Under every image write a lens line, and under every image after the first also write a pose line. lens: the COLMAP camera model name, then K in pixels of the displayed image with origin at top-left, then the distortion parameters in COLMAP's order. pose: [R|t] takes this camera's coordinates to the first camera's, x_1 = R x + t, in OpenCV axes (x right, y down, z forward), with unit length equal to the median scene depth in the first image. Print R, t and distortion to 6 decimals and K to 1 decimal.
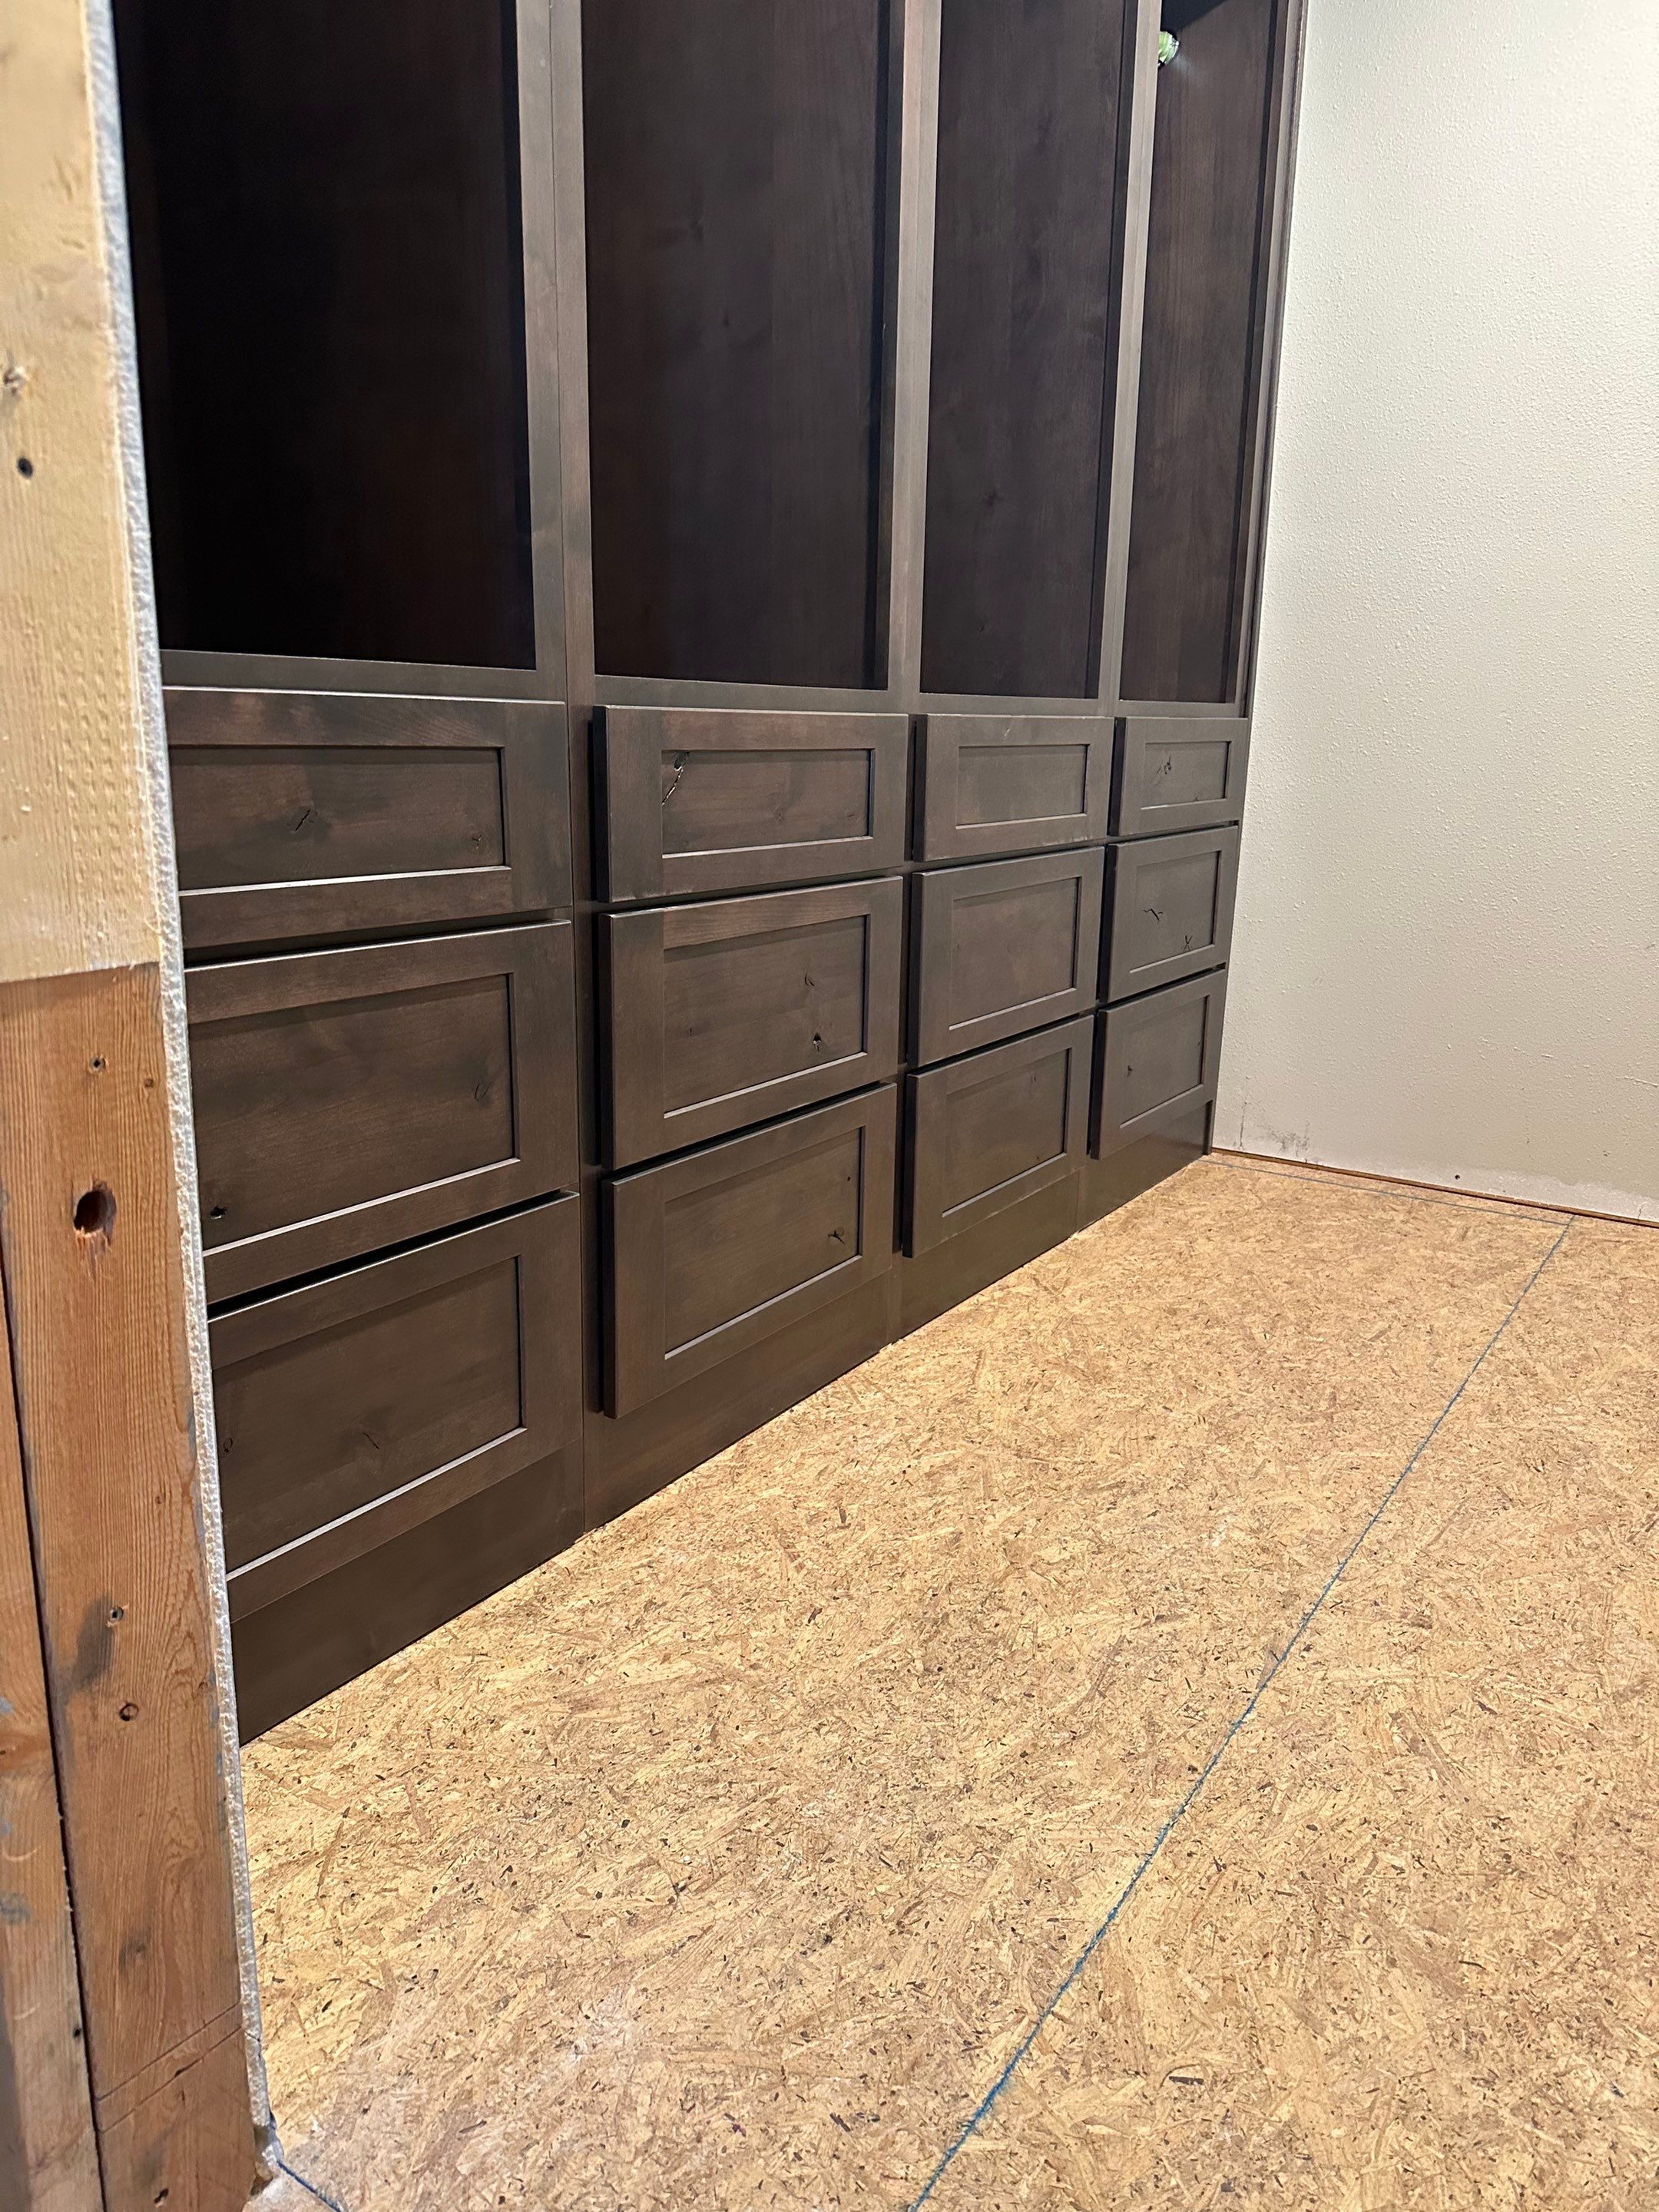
lens RADIAL K [[1530.1, 0, 848.8], [0, 1530.1, 1105.7], [0, 0, 1]] dist [0.145103, -0.234102]
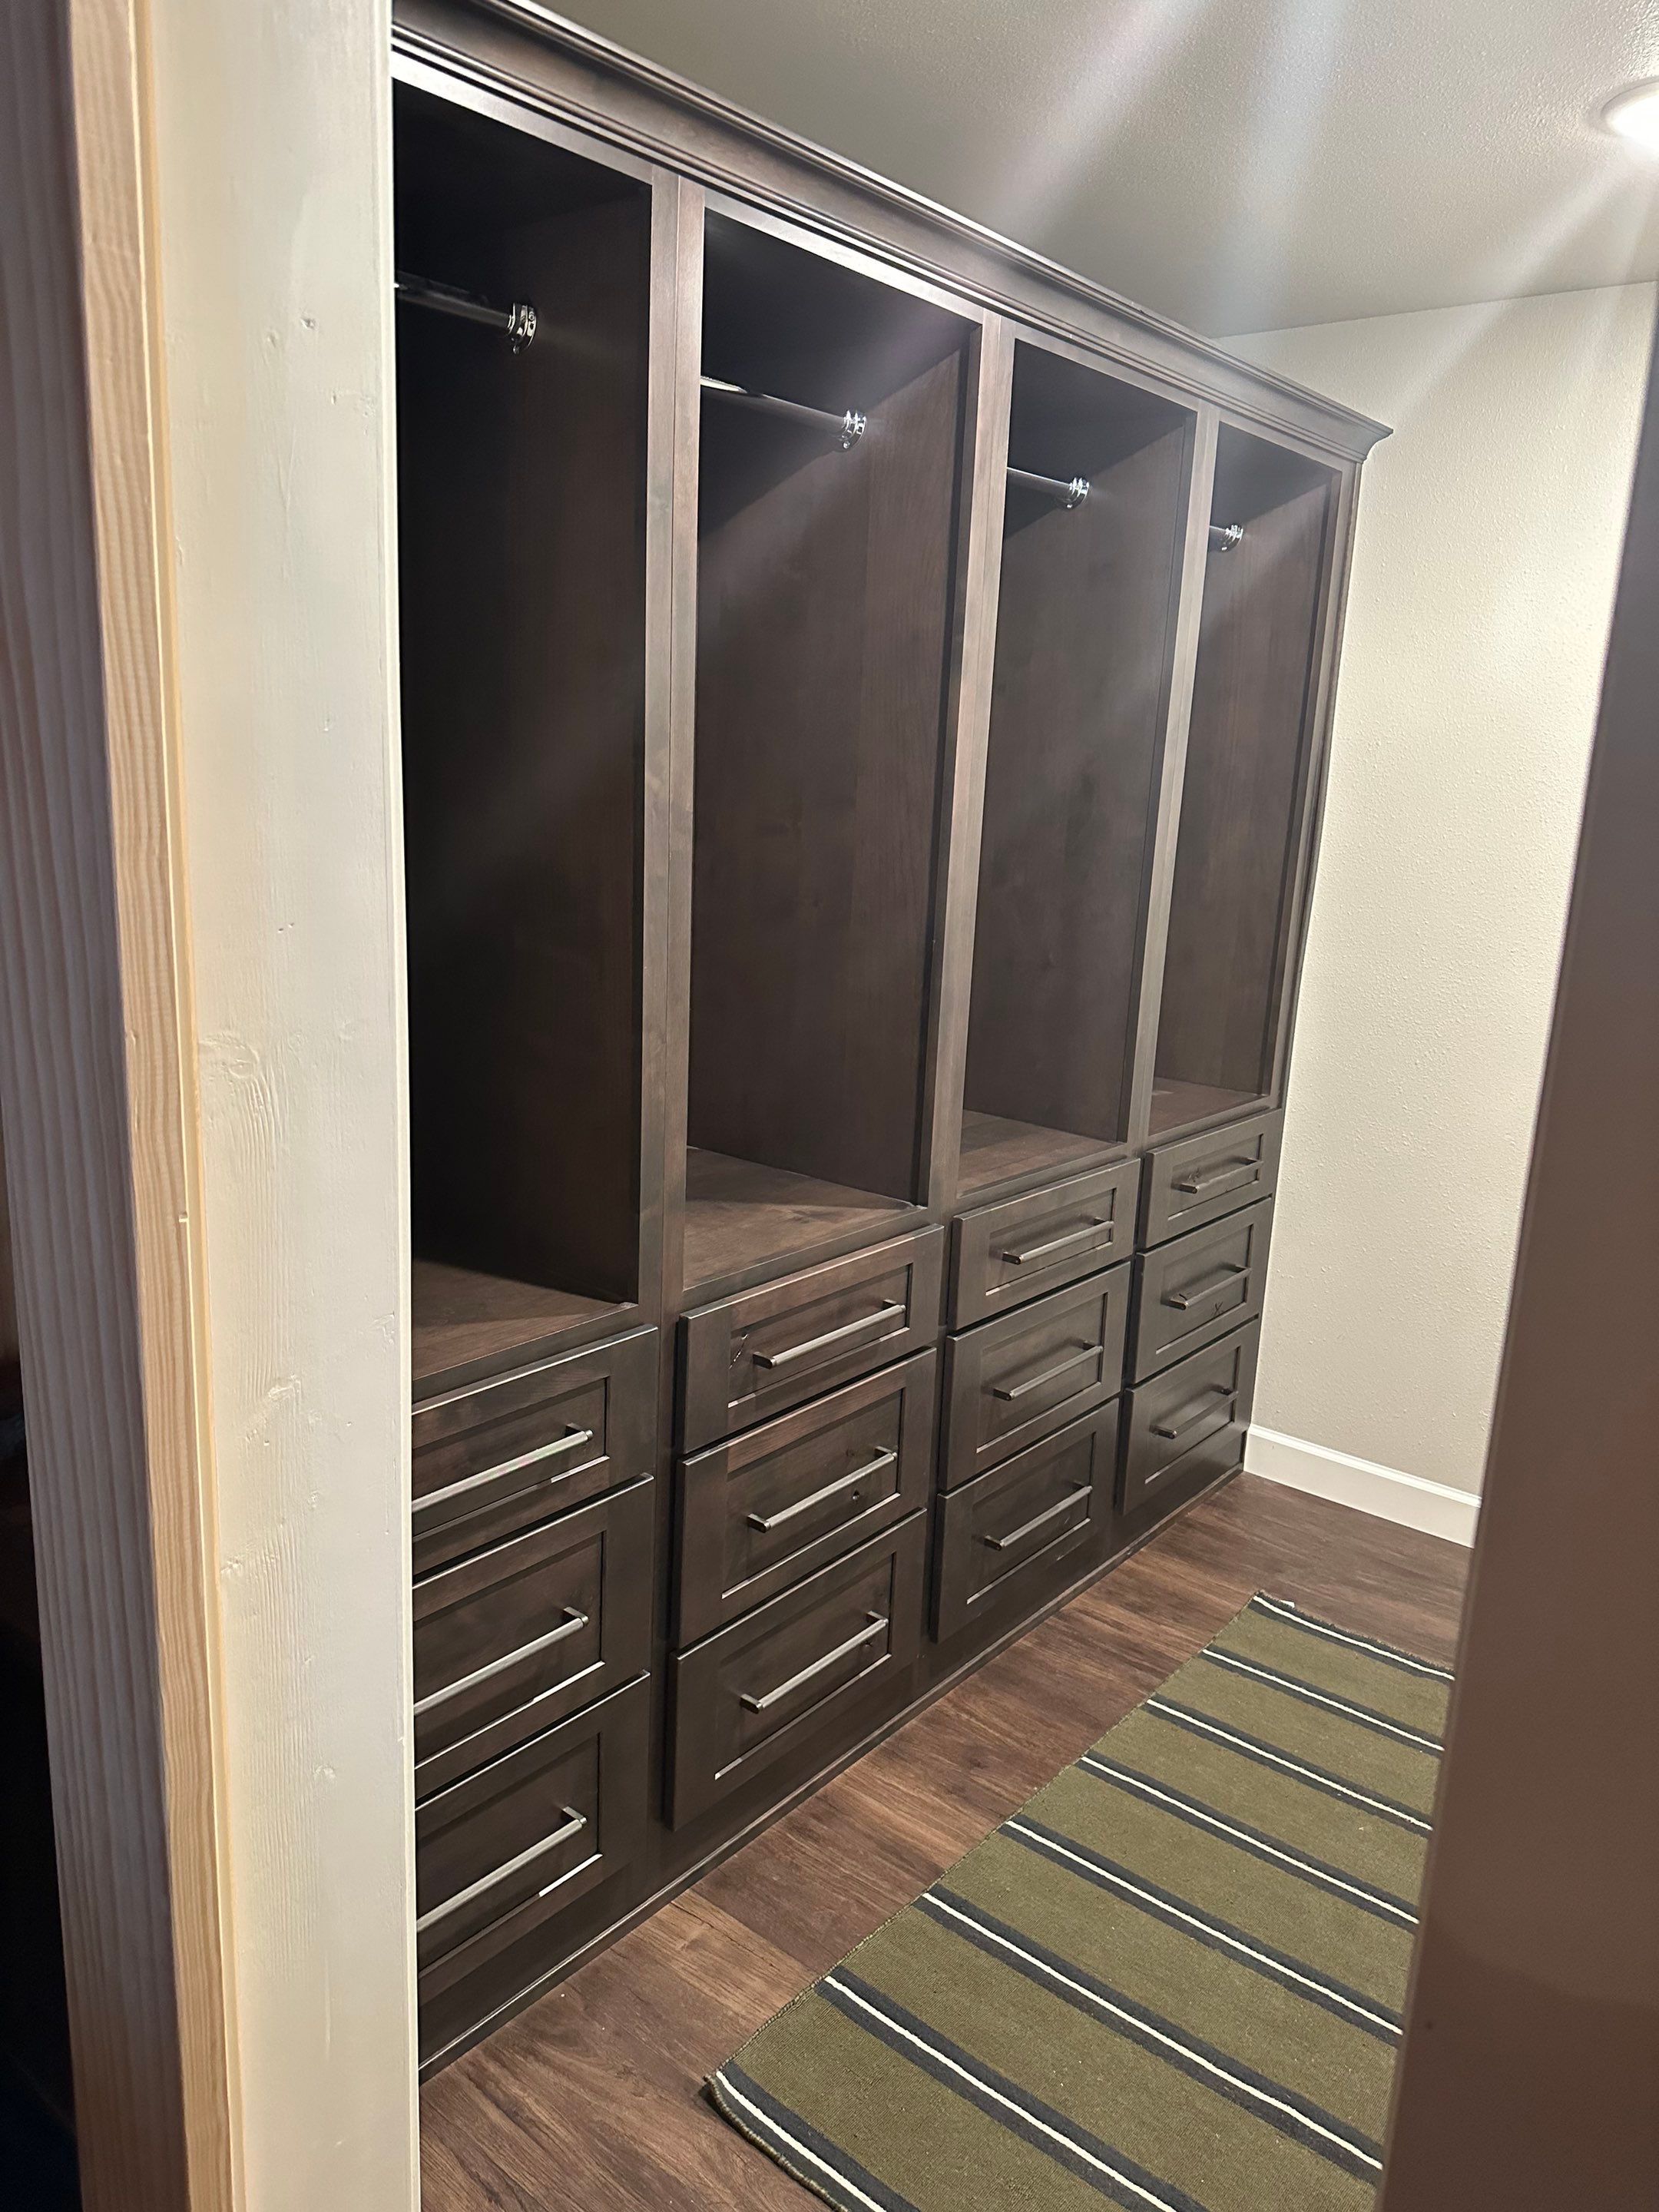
lens RADIAL K [[1551.6, 0, 836.3], [0, 1551.6, 1108.8], [0, 0, 1]] dist [0.084050, -0.109685]
pose [[0.993549, 0.047496, -0.102977, 0.074525], [-0.048444, 0.998803, -0.006729, -0.327927], [0.102535, 0.011675, 0.994661, -0.242057]]
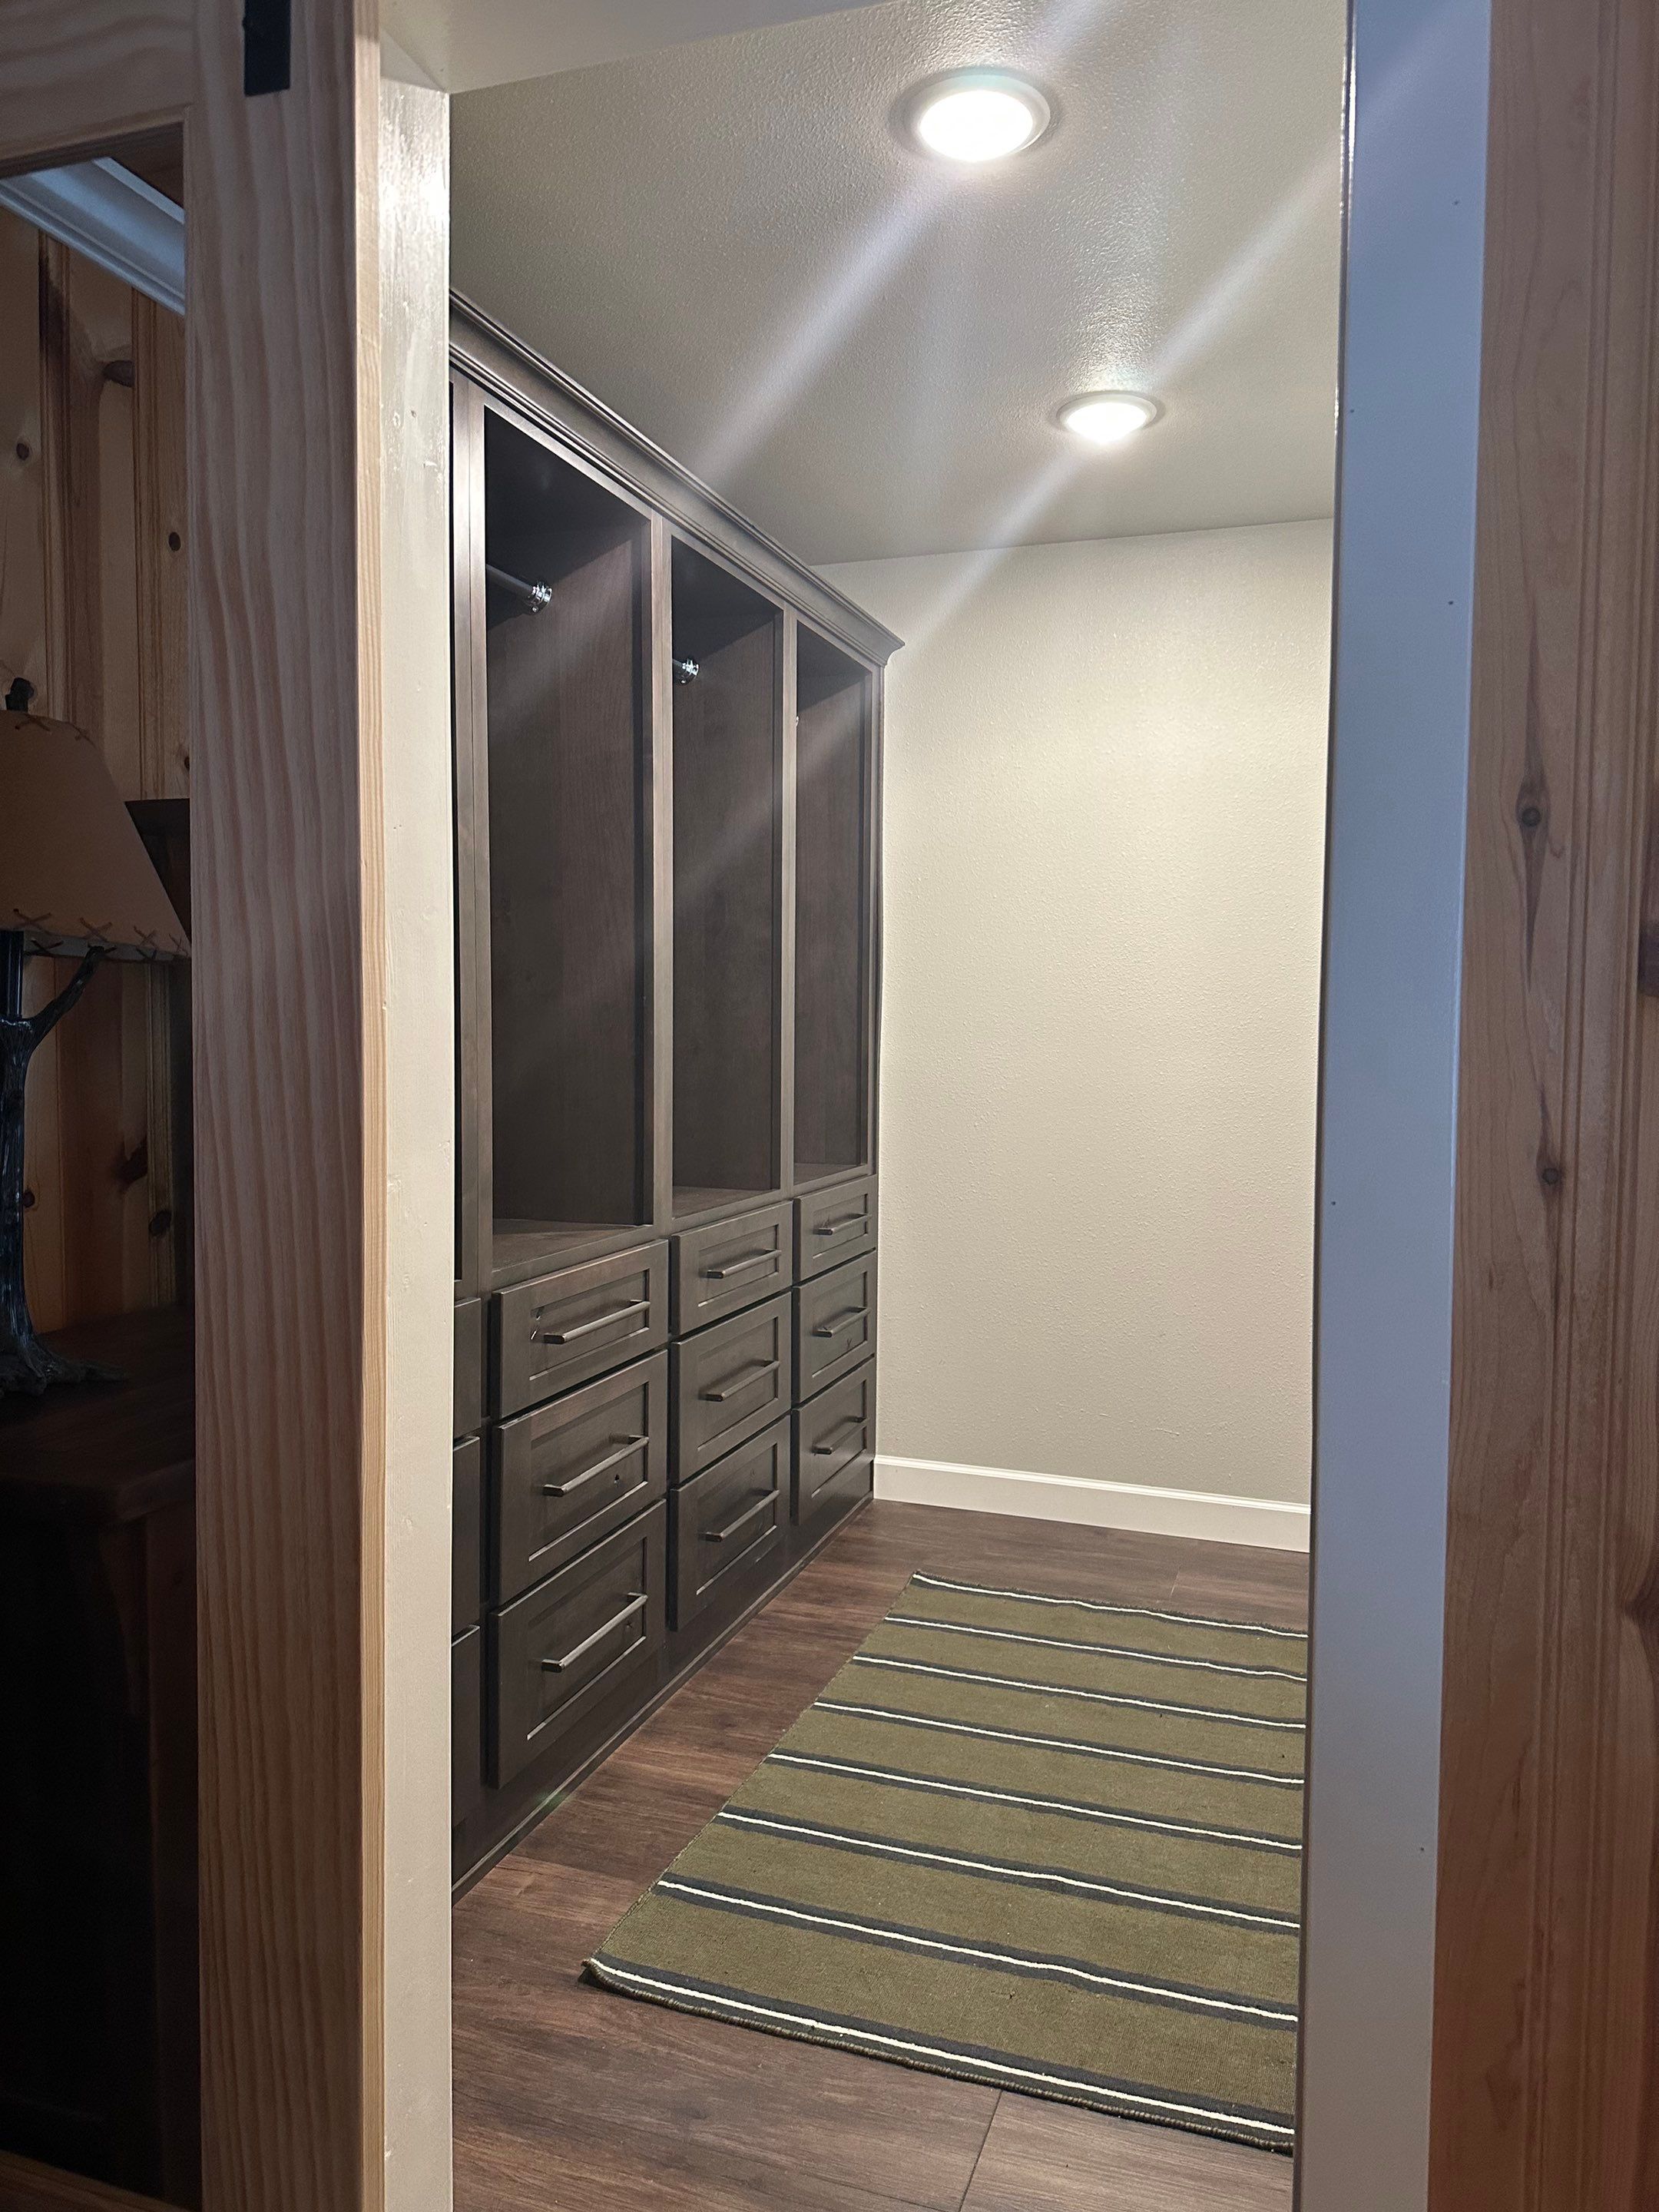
lens RADIAL K [[1551.6, 0, 836.3], [0, 1551.6, 1108.8], [0, 0, 1]] dist [0.084050, -0.109685]
pose [[0.970417, -0.023649, 0.240274, -0.152730], [0.064918, 0.984099, -0.165333, -0.120355], [-0.232544, 0.176040, 0.956521, -0.446012]]
